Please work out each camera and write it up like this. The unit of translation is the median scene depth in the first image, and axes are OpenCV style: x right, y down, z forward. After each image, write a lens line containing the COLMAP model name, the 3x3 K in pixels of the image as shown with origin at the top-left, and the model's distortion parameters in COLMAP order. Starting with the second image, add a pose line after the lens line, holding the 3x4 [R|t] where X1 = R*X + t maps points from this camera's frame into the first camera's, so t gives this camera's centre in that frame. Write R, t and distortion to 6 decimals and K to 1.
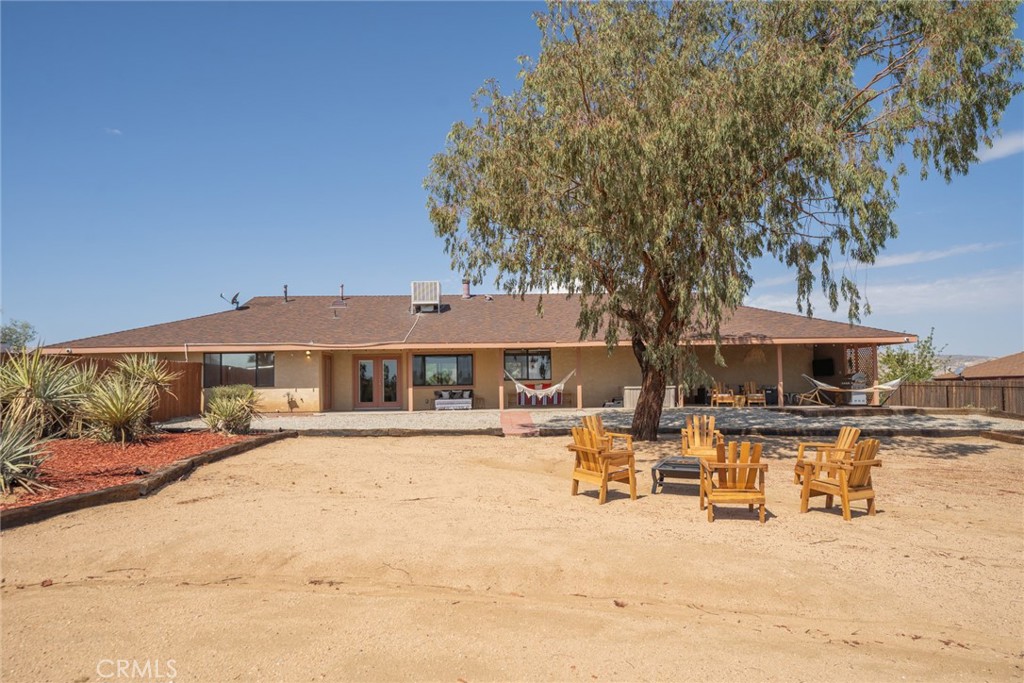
lens RADIAL K [[680.2, 0, 508.7], [0, 680.2, 348.5], [0, 0, 1]] dist [0.024593, -0.001176]
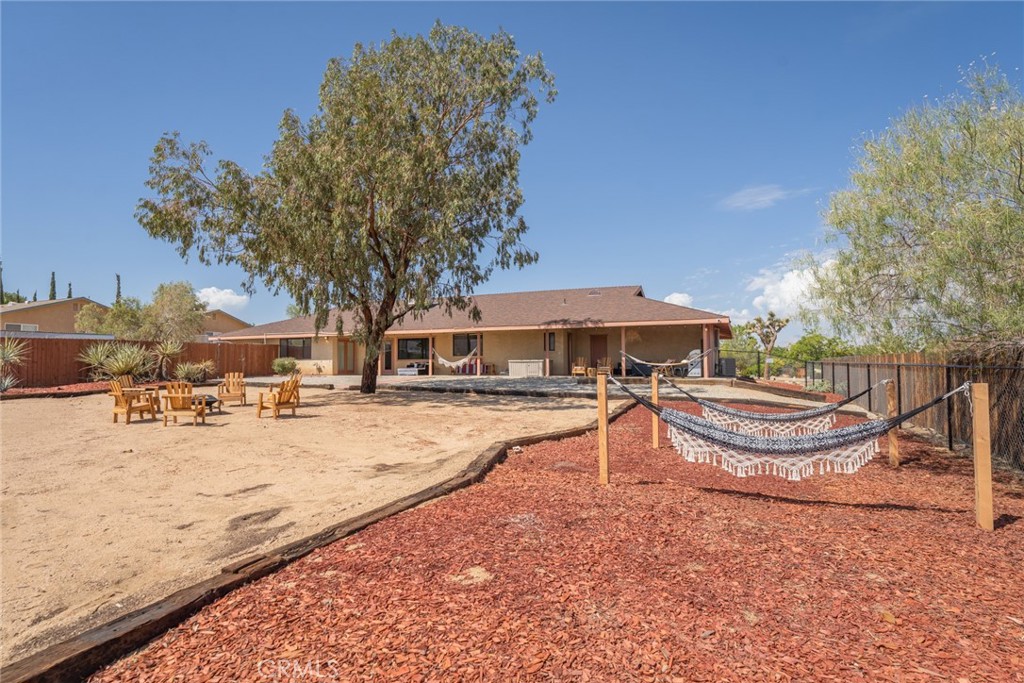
lens RADIAL K [[527.7, 0, 511.9], [0, 527.7, 347.1], [0, 0, 1]] dist [-0.002154, -0.000353]
pose [[0.910313, -0.004673, -0.413895, 0.618022], [0.014253, 0.999697, 0.020060, 0.008652], [0.413676, -0.024160, 0.910104, 0.047981]]
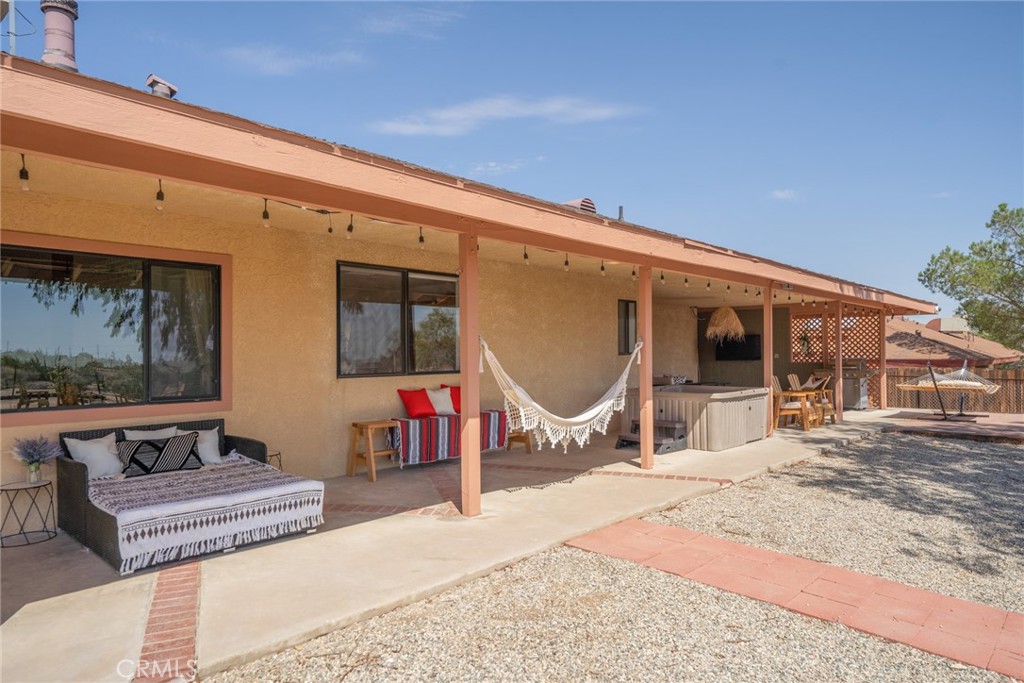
lens RADIAL K [[651.9, 0, 555.6], [0, 651.9, 344.1], [0, 0, 1]] dist [-0.001431, 0.000085]
pose [[0.649063, 0.016885, 0.760547, -0.161382], [-0.033737, 0.999409, 0.006604, 0.031688], [-0.759986, -0.029945, 0.649249, 0.841884]]
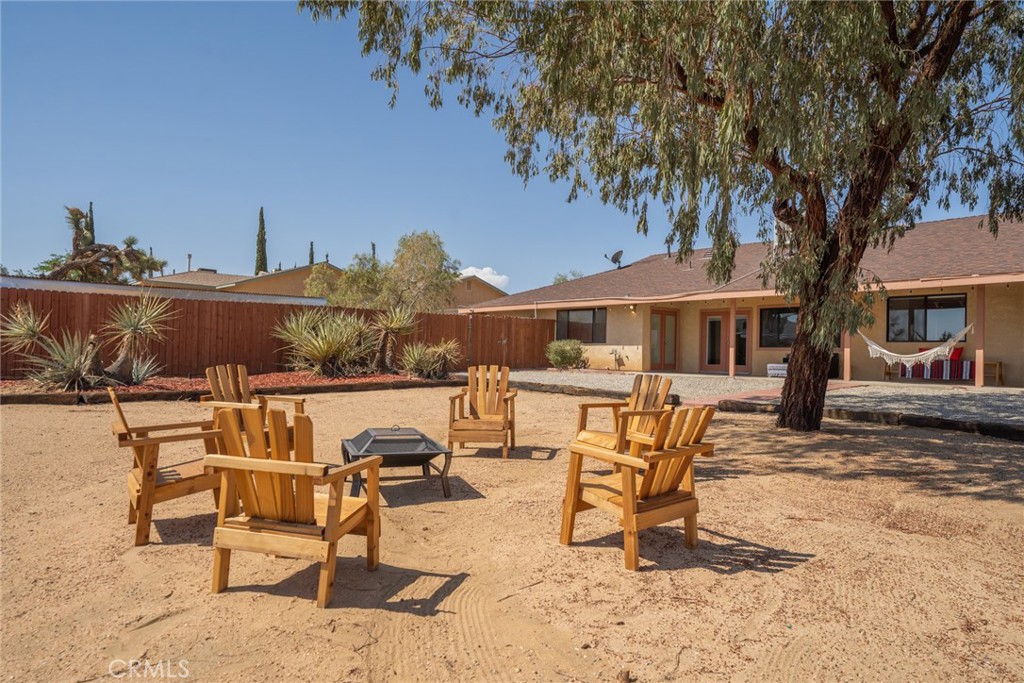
lens RADIAL K [[680.2, 0, 508.7], [0, 680.2, 348.5], [0, 0, 1]] dist [0.024593, -0.001176]
pose [[0.631126, 0.021044, -0.775395, 0.320713], [0.010247, 0.999318, 0.035462, 0.027494], [0.775613, -0.030327, 0.630480, 0.280080]]
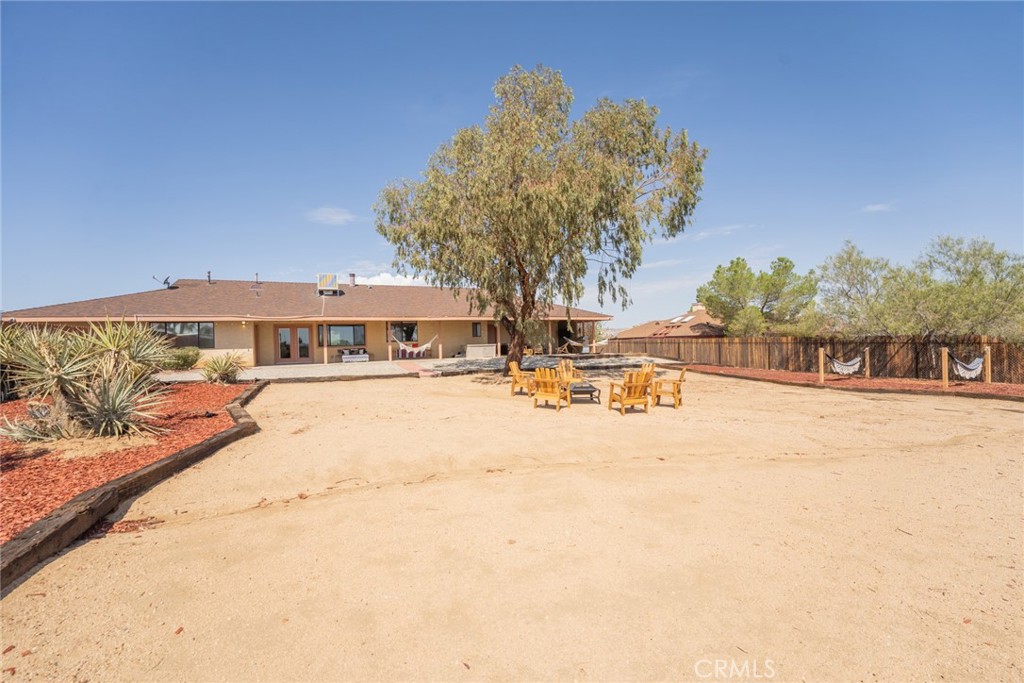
lens RADIAL K [[423.6, 0, 512.2], [0, 423.6, 336.3], [0, 0, 1]] dist [-0.024552, -0.000063]
pose [[0.914611, -0.004577, 0.404309, -0.143767], [-0.009129, 0.999447, 0.031966, 0.001790], [-0.404232, -0.032928, 0.914064, 0.027545]]
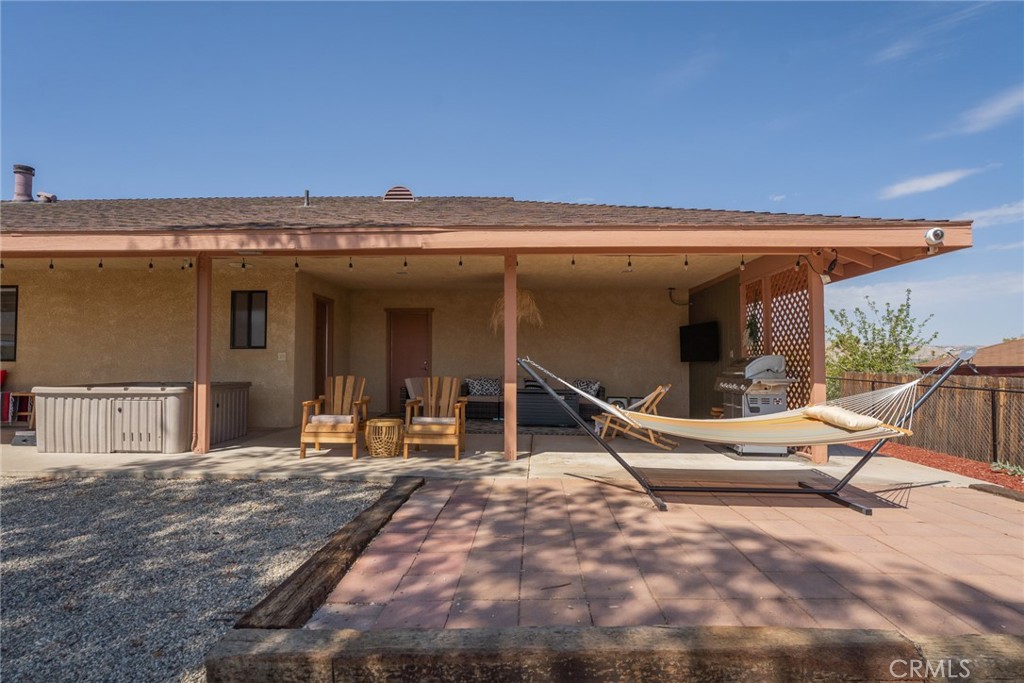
lens RADIAL K [[515.1, 0, 512.0], [0, 515.1, 341.5], [0, 0, 1]] dist [-0.000998, 0.000480]
pose [[0.998405, 0.014027, -0.054695, 0.417214], [-0.013207, 0.999795, 0.015330, 0.027774], [0.054899, -0.014583, 0.998385, 0.772982]]
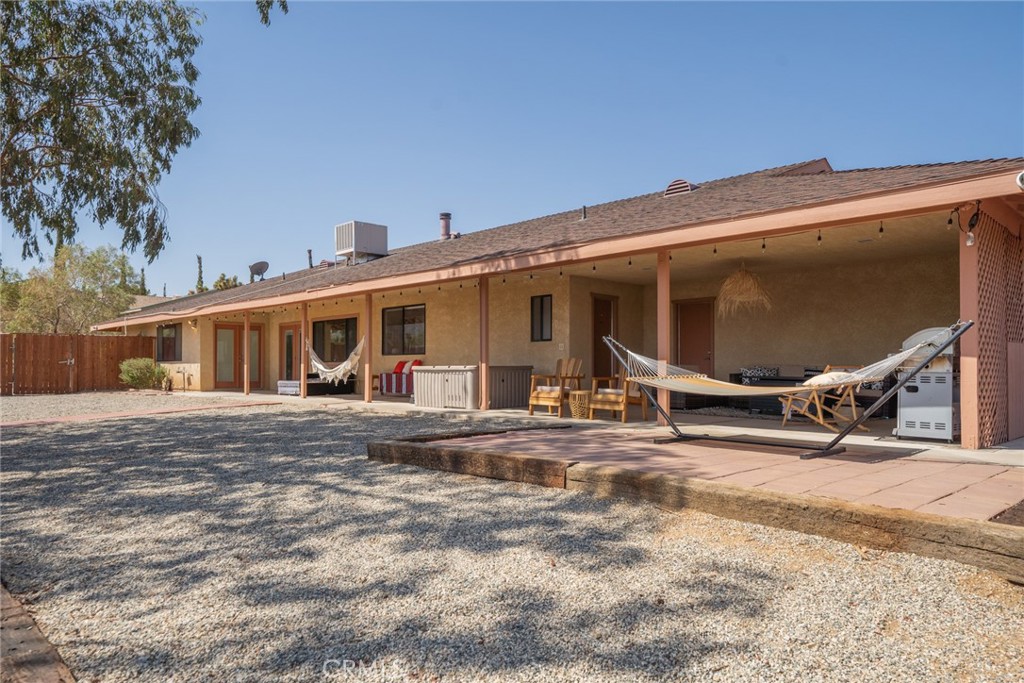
lens RADIAL K [[680.2, 0, 508.7], [0, 680.2, 348.5], [0, 0, 1]] dist [0.024593, -0.001176]
pose [[0.682185, -0.006119, -0.731154, 0.621985], [0.027897, 0.999455, 0.017665, 0.035275], [0.730647, -0.032448, 0.681984, 0.694916]]
